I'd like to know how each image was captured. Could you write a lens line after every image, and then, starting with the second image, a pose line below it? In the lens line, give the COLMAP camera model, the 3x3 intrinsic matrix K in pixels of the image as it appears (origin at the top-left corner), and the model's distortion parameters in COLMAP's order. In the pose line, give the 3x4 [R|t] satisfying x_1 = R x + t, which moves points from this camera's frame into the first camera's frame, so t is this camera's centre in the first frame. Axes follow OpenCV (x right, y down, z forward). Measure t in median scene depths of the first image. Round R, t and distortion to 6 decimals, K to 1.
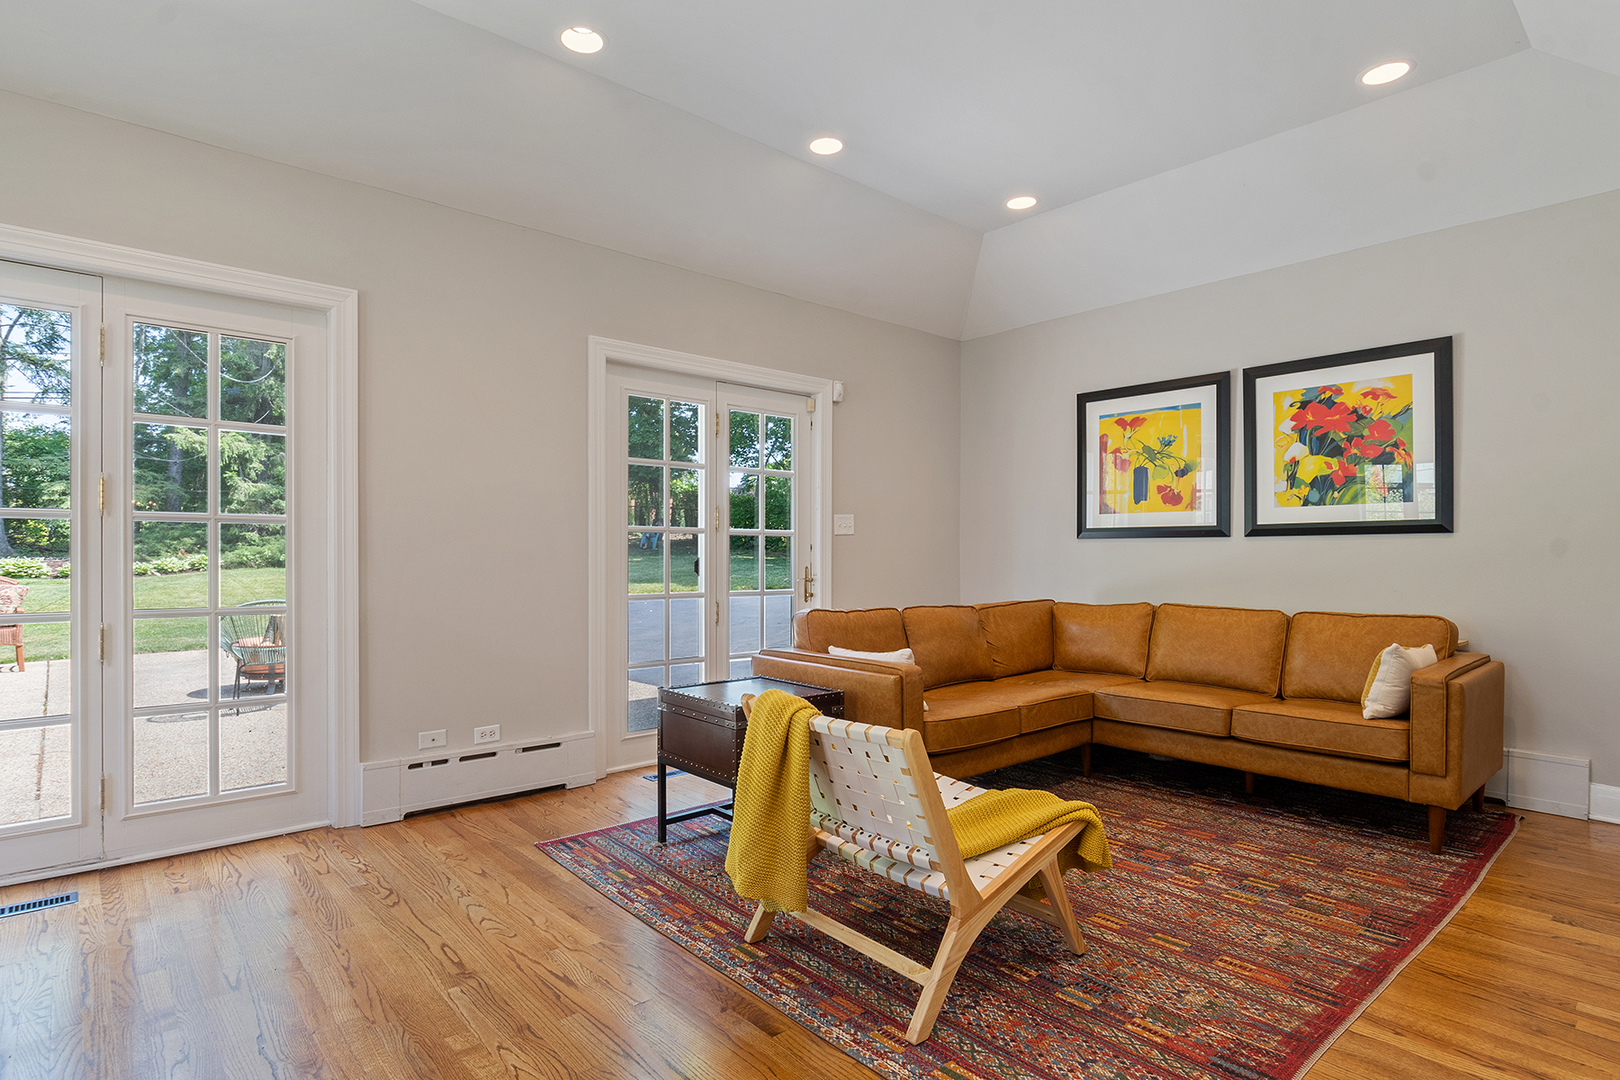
lens RADIAL K [[857.4, 0, 805.7], [0, 857.4, 550.9], [0, 0, 1]] dist [-0.003408, -0.000389]
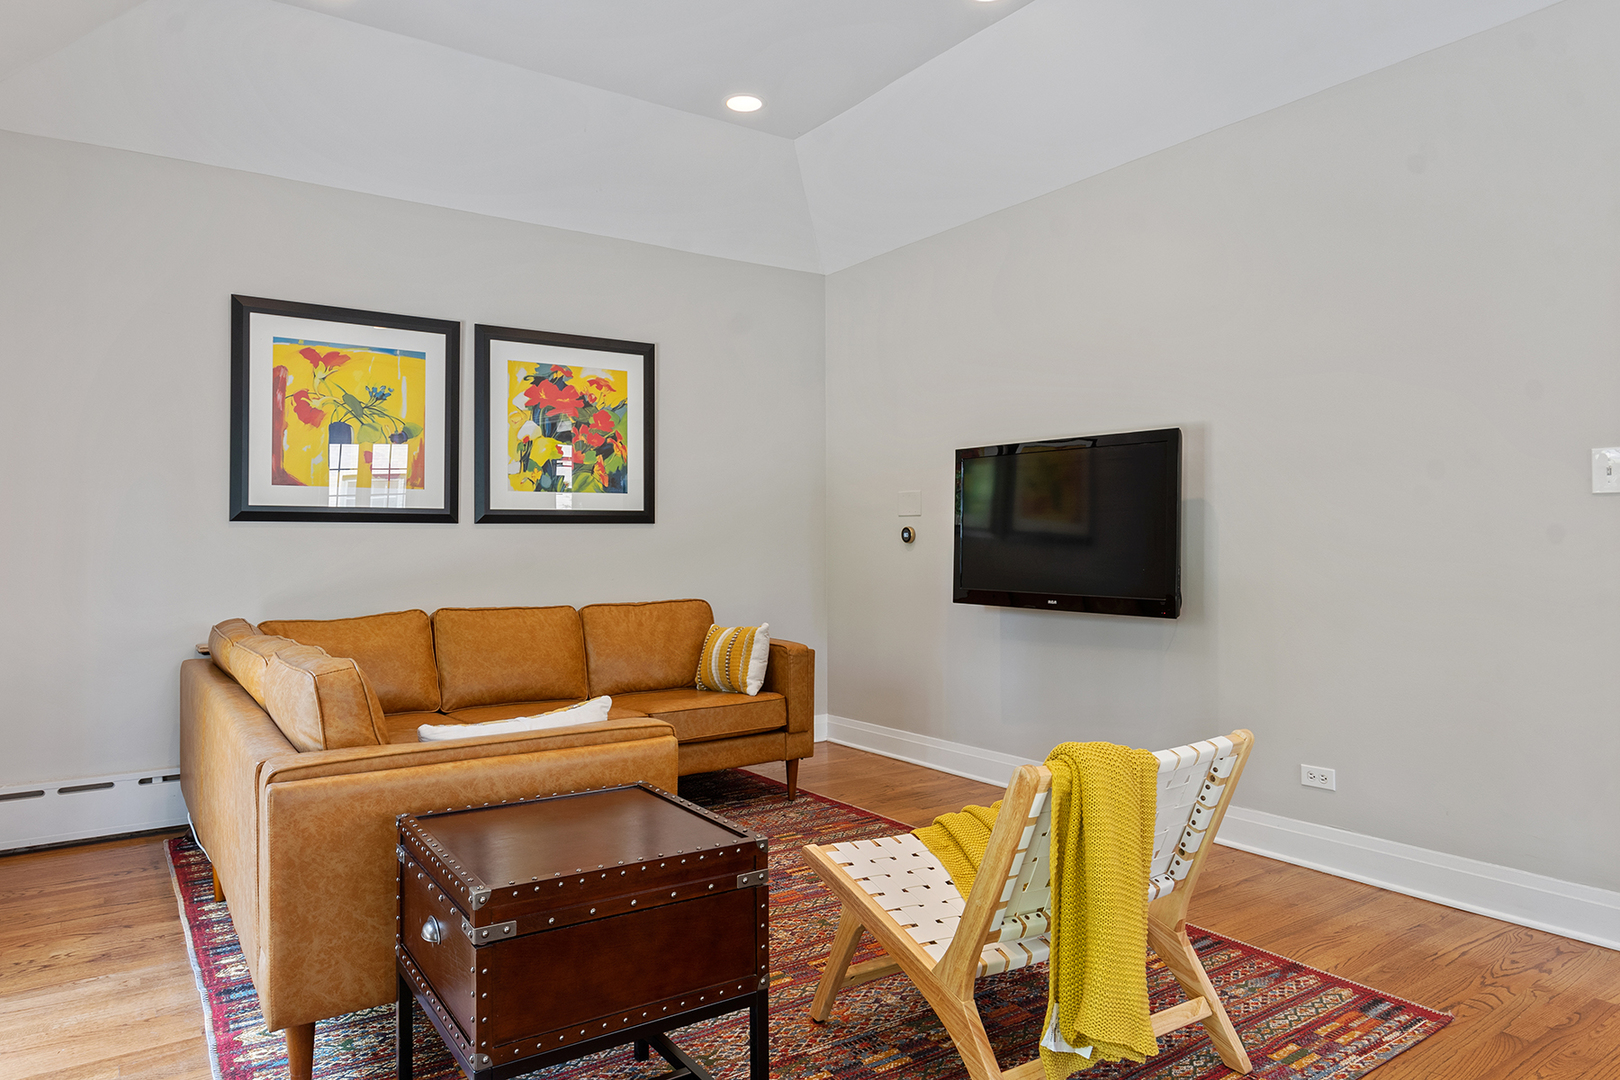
lens RADIAL K [[1010.3, 0, 805.5], [0, 1010.3, 527.1], [0, 0, 1]] dist [0.007980, 0.000005]
pose [[0.122671, 0.014260, 0.992345, -0.450725], [0.001761, 0.999892, -0.014587, 0.002107], [-0.992446, 0.003537, 0.122632, 0.582685]]
